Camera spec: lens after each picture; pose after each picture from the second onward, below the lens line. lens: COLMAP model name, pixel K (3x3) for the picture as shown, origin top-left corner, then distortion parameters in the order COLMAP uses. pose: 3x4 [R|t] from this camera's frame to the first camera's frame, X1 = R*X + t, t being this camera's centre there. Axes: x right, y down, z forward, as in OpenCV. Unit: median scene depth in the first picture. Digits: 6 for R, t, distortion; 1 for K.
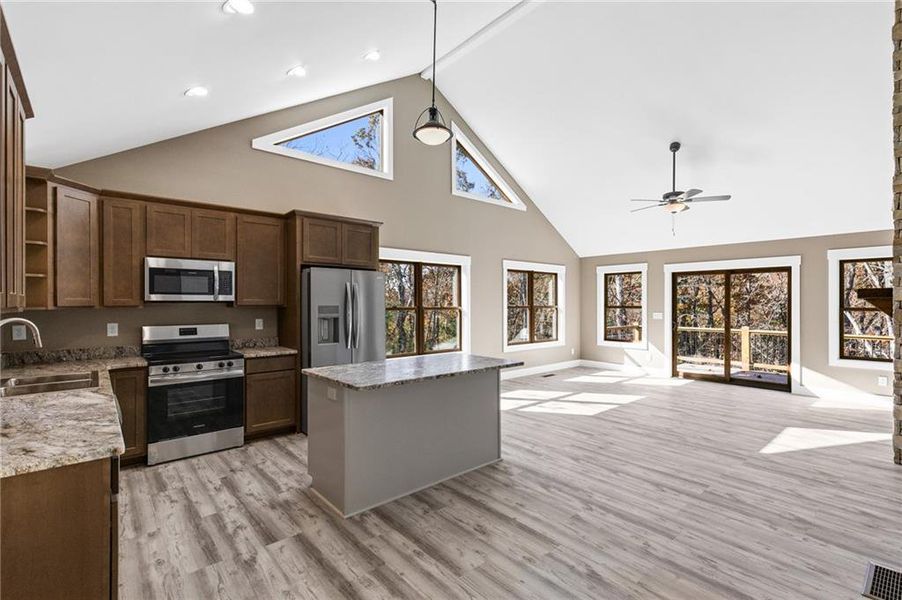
lens RADIAL K [[411.6, 0, 451.3], [0, 411.6, 302.3], [0, 0, 1]] dist [0.004642, 0.000414]
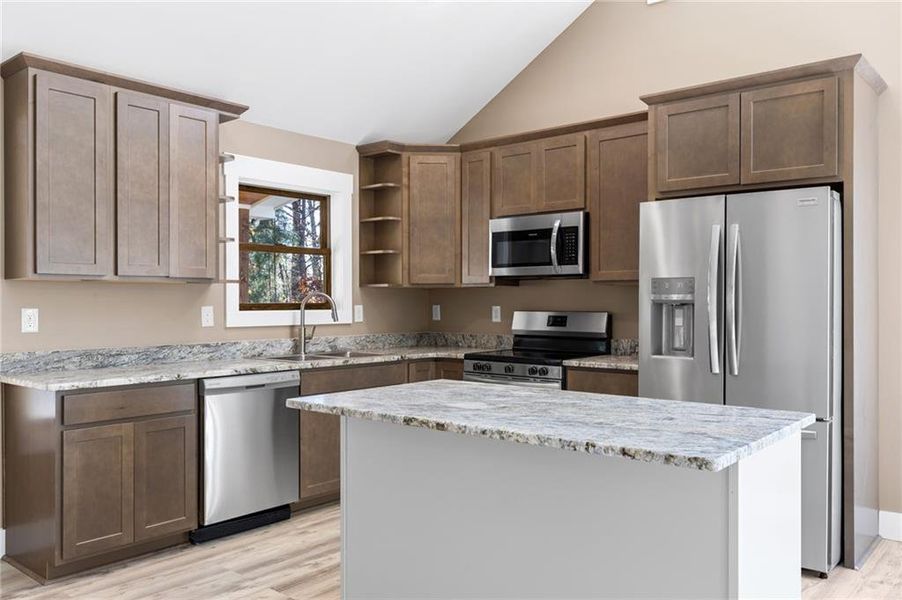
lens RADIAL K [[730.6, 0, 451.0], [0, 730.6, 299.7], [0, 0, 1]] dist [-0.005919, -0.001596]
pose [[0.148738, 0.002997, -0.988872, 0.600199], [0.002329, 0.999992, 0.003381, 0.035203], [0.988874, -0.002806, 0.148730, 0.731884]]
